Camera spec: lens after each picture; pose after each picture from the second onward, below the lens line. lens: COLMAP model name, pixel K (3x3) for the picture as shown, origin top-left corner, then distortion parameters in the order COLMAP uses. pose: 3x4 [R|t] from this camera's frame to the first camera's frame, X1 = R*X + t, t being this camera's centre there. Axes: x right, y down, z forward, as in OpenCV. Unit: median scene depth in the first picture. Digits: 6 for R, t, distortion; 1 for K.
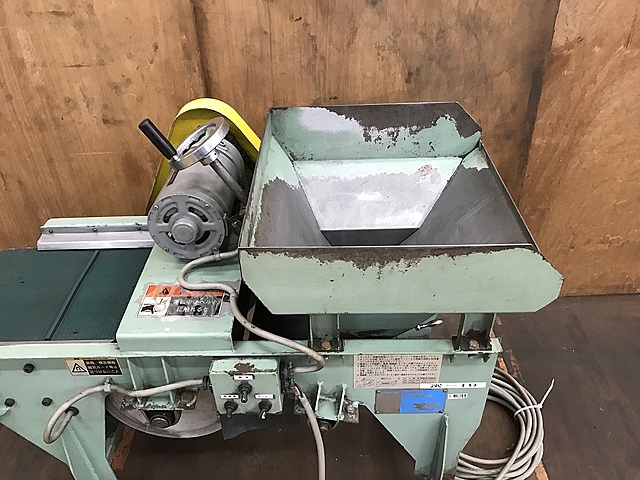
lens RADIAL K [[542.5, 0, 323.7], [0, 542.5, 240.8], [0, 0, 1]] dist [0.035606, -0.020239]
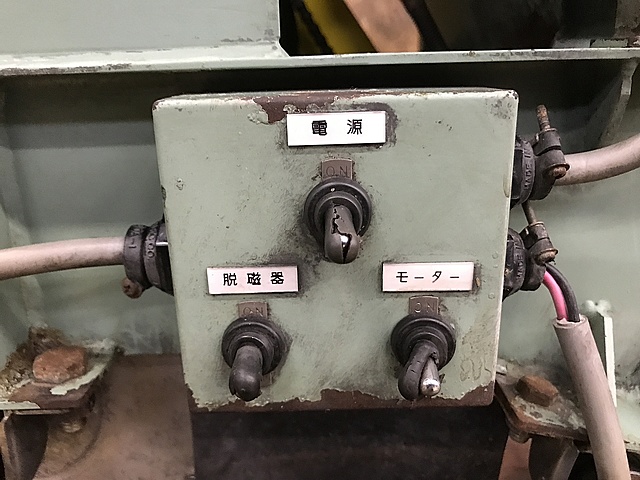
lens RADIAL K [[542.5, 0, 320.5], [0, 542.5, 239.6], [0, 0, 1]] dist [0.035606, -0.020239]
pose [[0.999755, -0.004632, 0.021640, -0.101044], [0.011233, 0.948730, -0.315888, 0.222477], [-0.019068, 0.316053, 0.948550, 0.536192]]
